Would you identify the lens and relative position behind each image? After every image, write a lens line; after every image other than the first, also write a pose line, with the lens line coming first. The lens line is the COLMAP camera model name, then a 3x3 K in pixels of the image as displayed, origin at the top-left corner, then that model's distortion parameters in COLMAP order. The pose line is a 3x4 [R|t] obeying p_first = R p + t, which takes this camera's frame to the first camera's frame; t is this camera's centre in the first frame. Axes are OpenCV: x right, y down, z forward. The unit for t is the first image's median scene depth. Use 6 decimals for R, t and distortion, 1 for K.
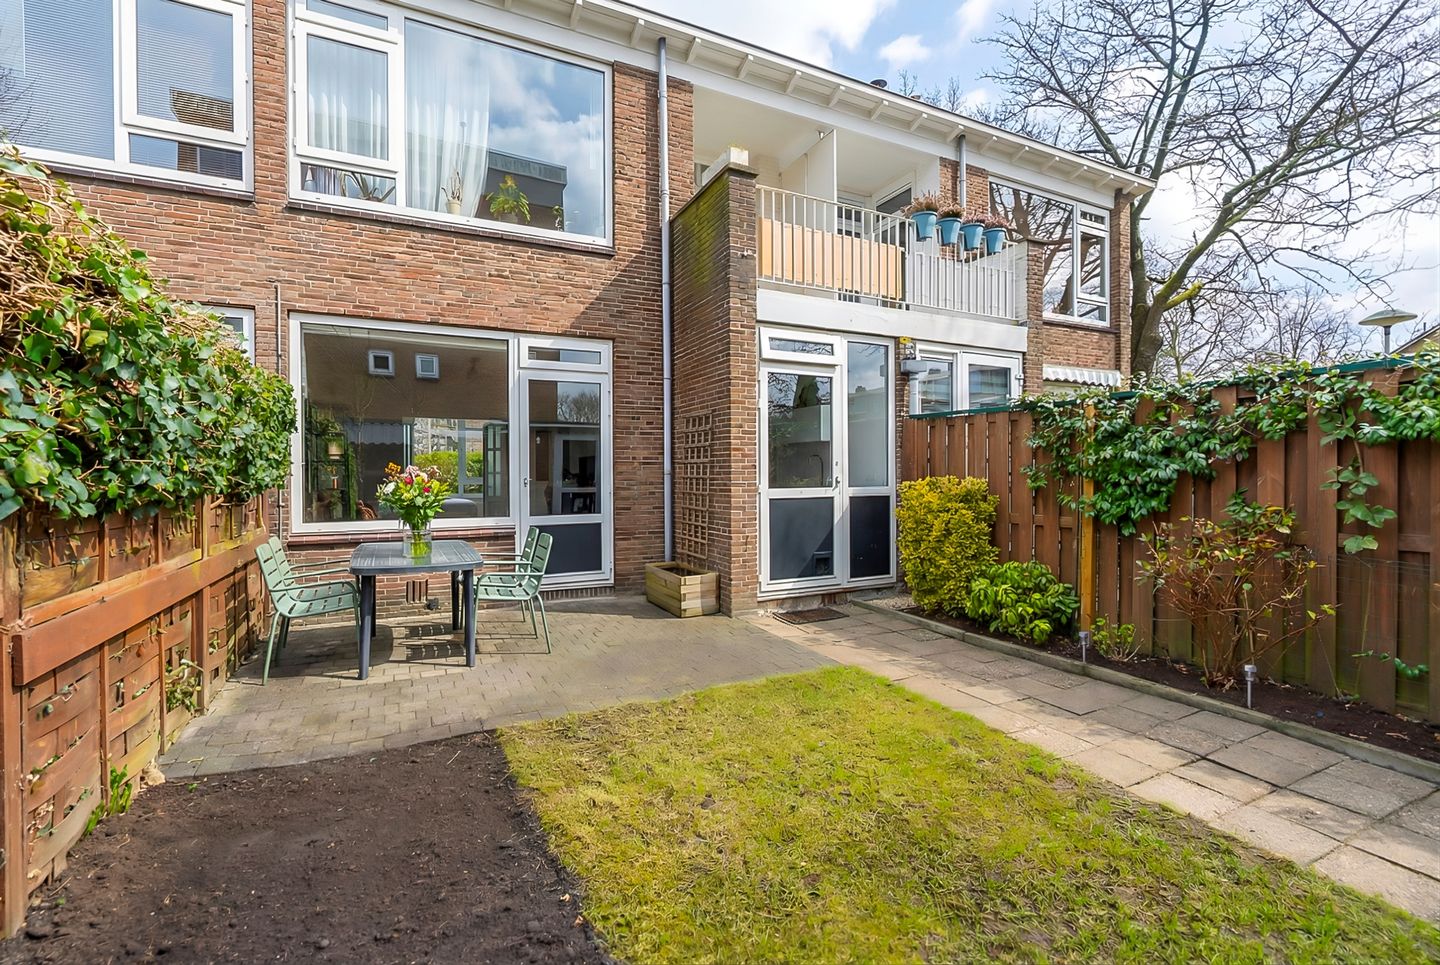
lens RADIAL K [[662.1, 0, 720.0], [0, 662.1, 482.5], [0, 0, 1]] dist [-0.001096, -0.000131]
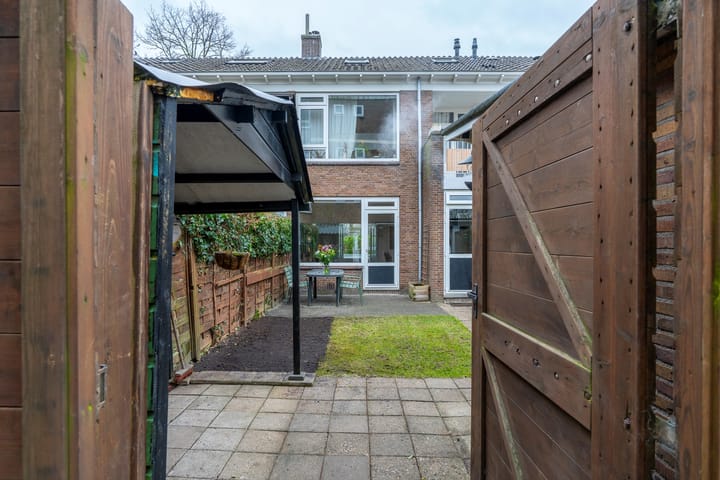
lens RADIAL K [[358.0, 0, 342.0], [0, 358.0, 244.0], [0, 0, 1]] dist [-0.001031, -0.000086]
pose [[0.886281, 0.002351, -0.463143, 0.333044], [-0.008351, 0.999906, -0.010905, -0.011038], [0.463073, 0.013533, 0.886217, -0.408041]]
